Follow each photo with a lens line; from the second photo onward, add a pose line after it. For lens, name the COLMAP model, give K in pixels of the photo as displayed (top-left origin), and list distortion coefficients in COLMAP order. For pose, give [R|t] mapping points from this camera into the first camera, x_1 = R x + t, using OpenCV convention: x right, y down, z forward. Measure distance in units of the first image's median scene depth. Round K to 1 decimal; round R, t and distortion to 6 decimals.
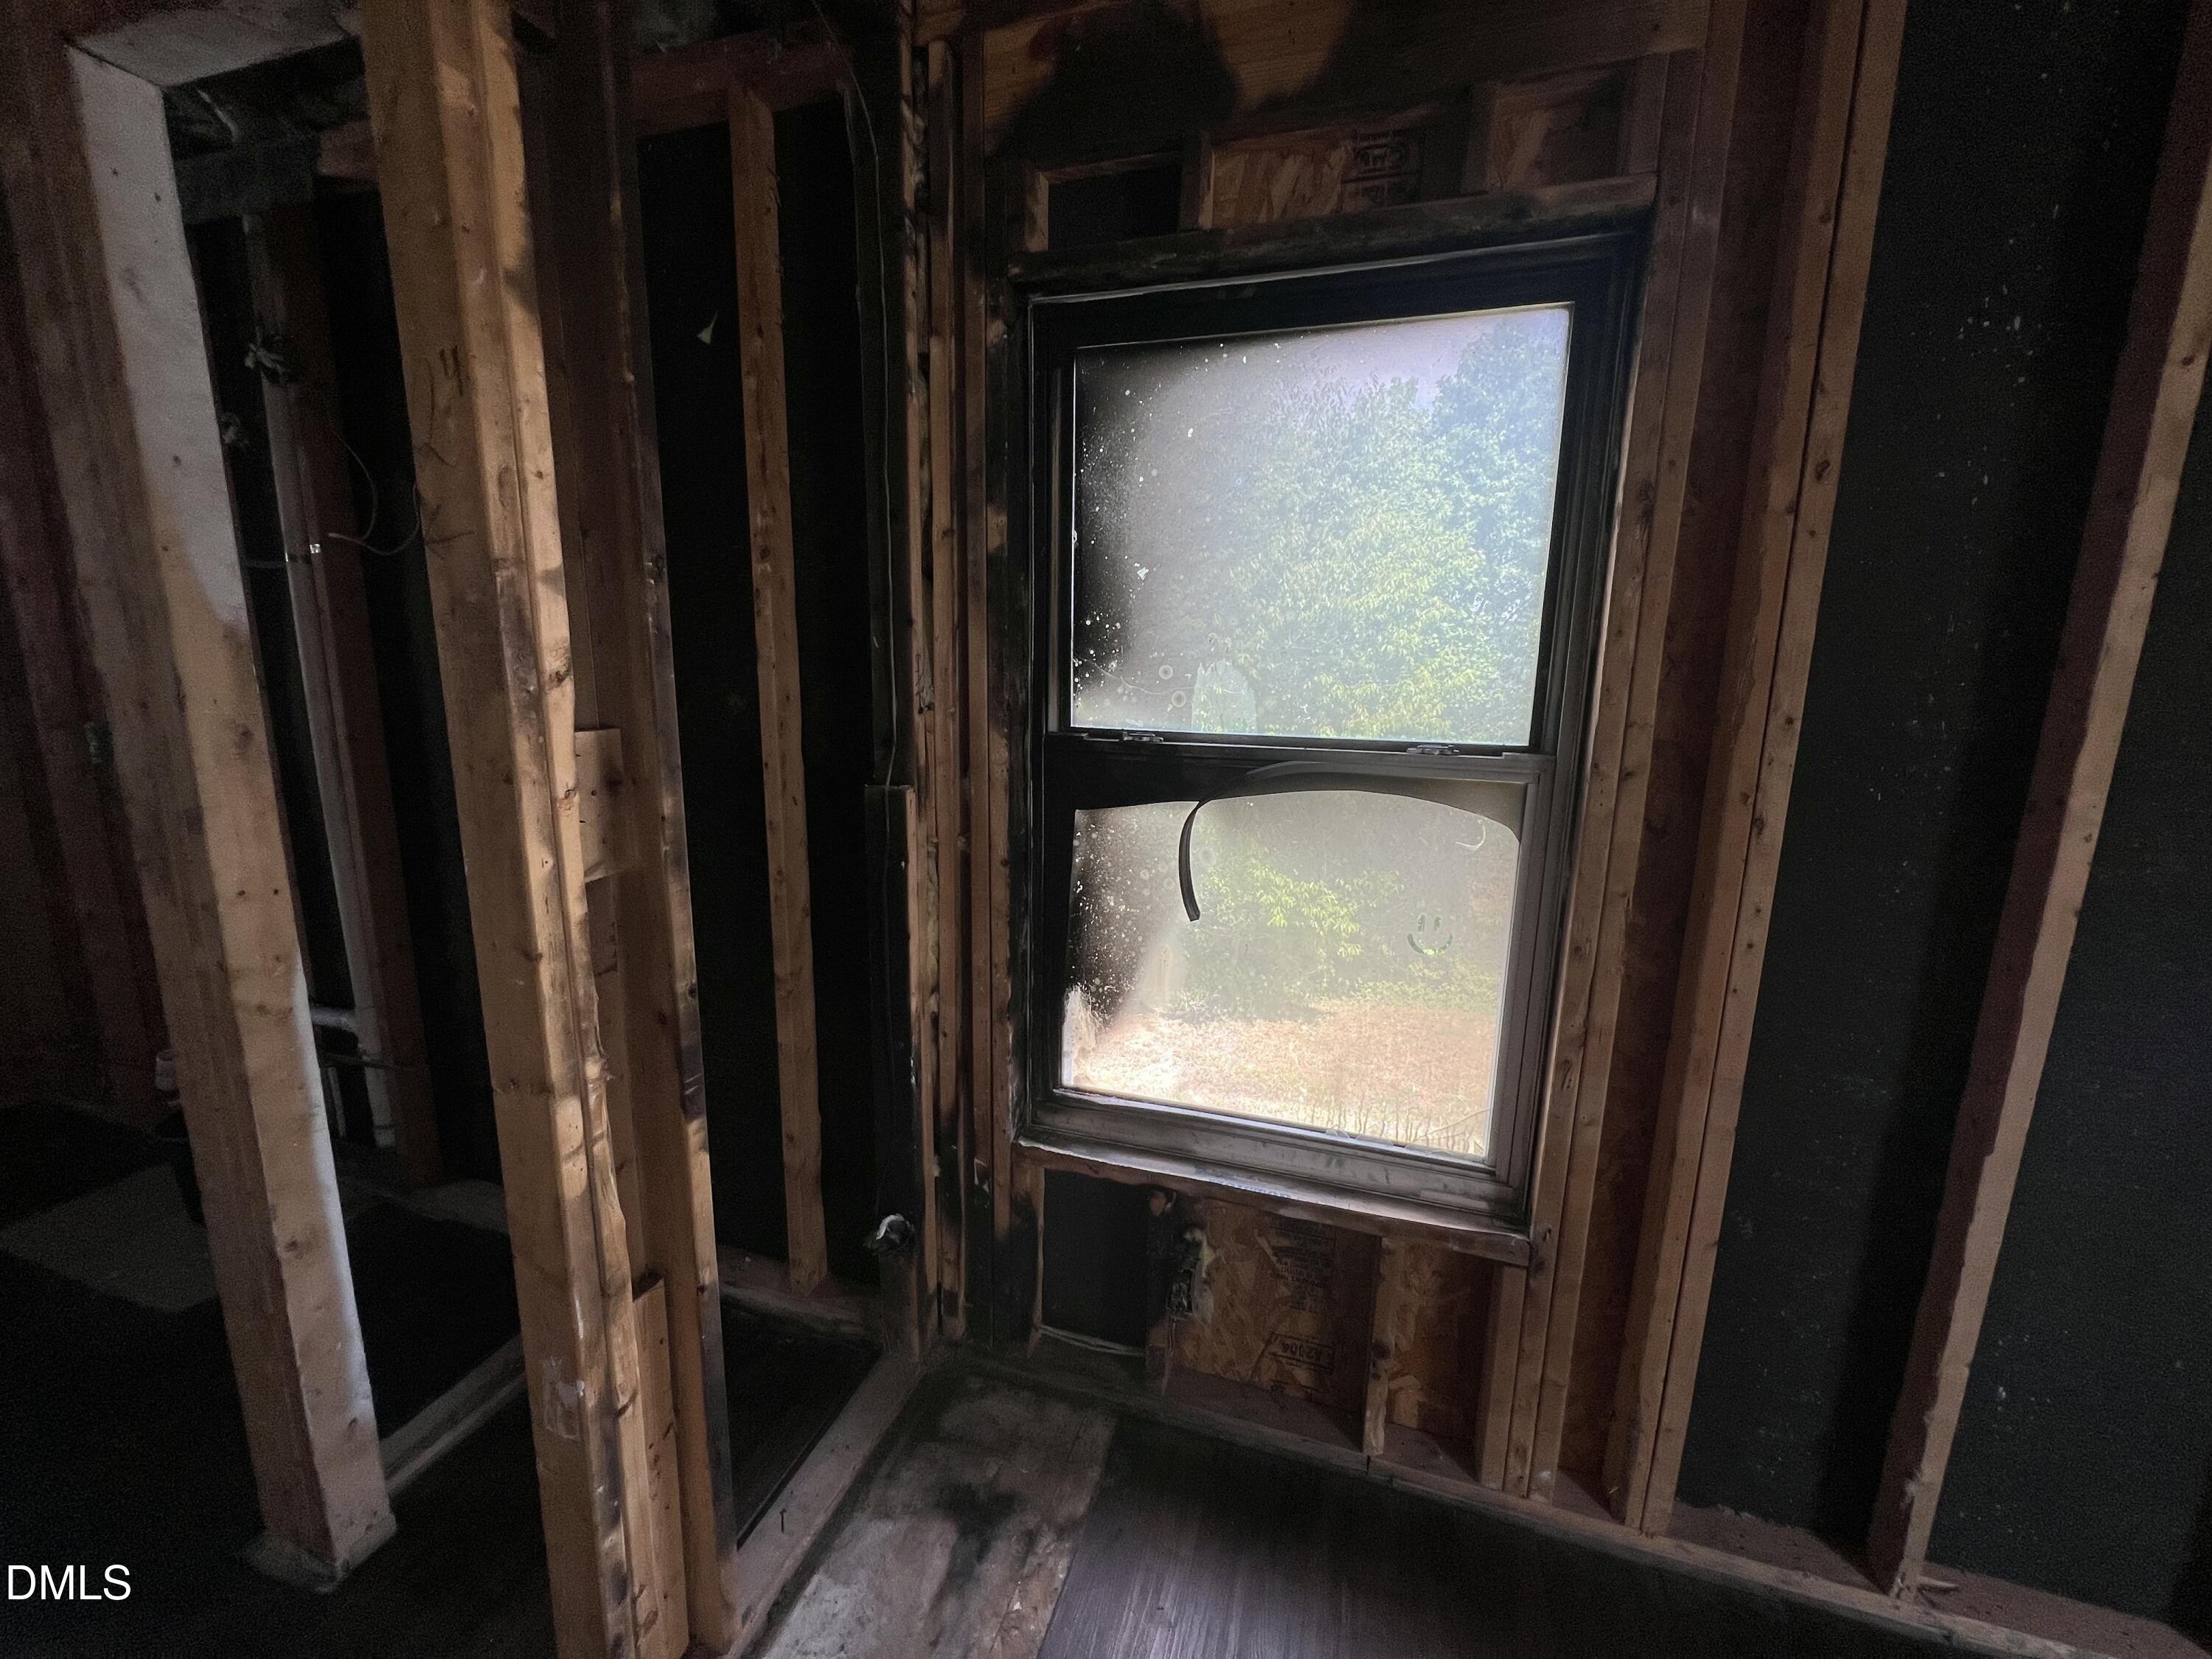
lens RADIAL K [[876.6, 0, 1109.4], [0, 876.6, 831.8], [0, 0, 1]] dist [0.000982, -0.001186]
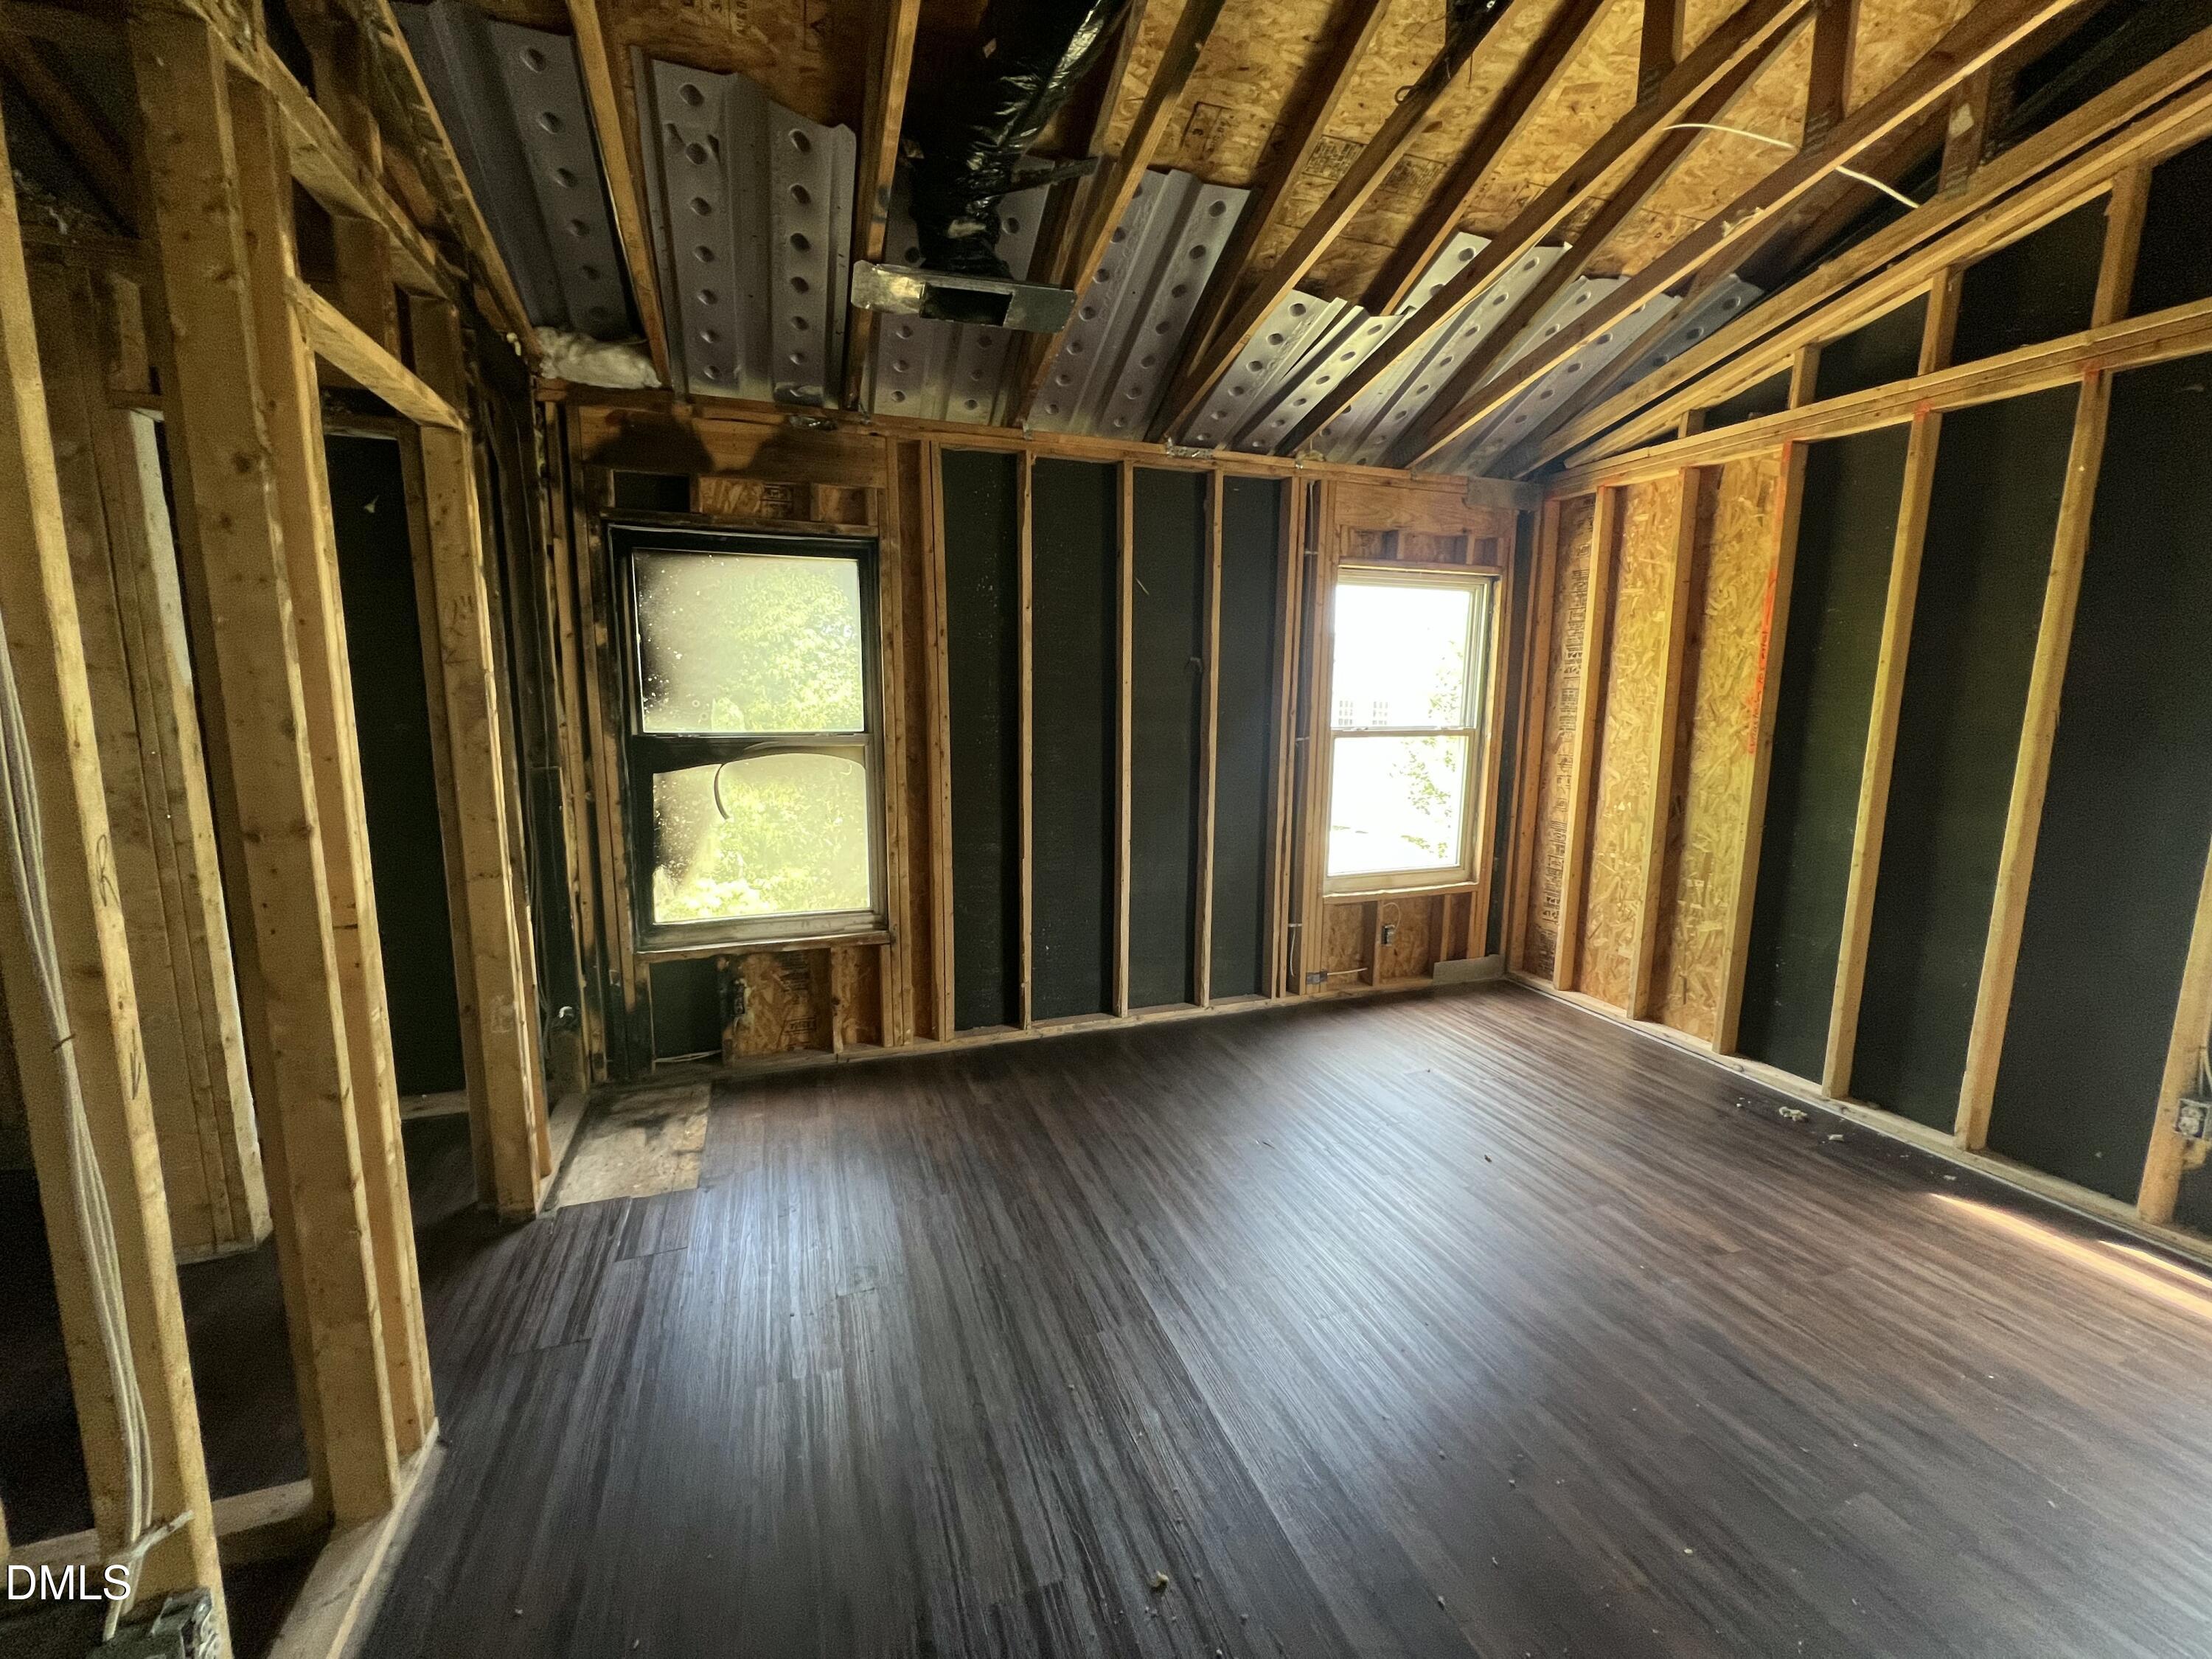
lens RADIAL K [[899.8, 0, 1095.8], [0, 899.8, 828.4], [0, 0, 1]] dist [-0.004928, -0.000995]
pose [[0.796602, -0.102376, 0.595773, -0.493176], [0.119442, 0.992781, 0.010892, 0.207024], [-0.592587, 0.062484, 0.803079, -1.286275]]
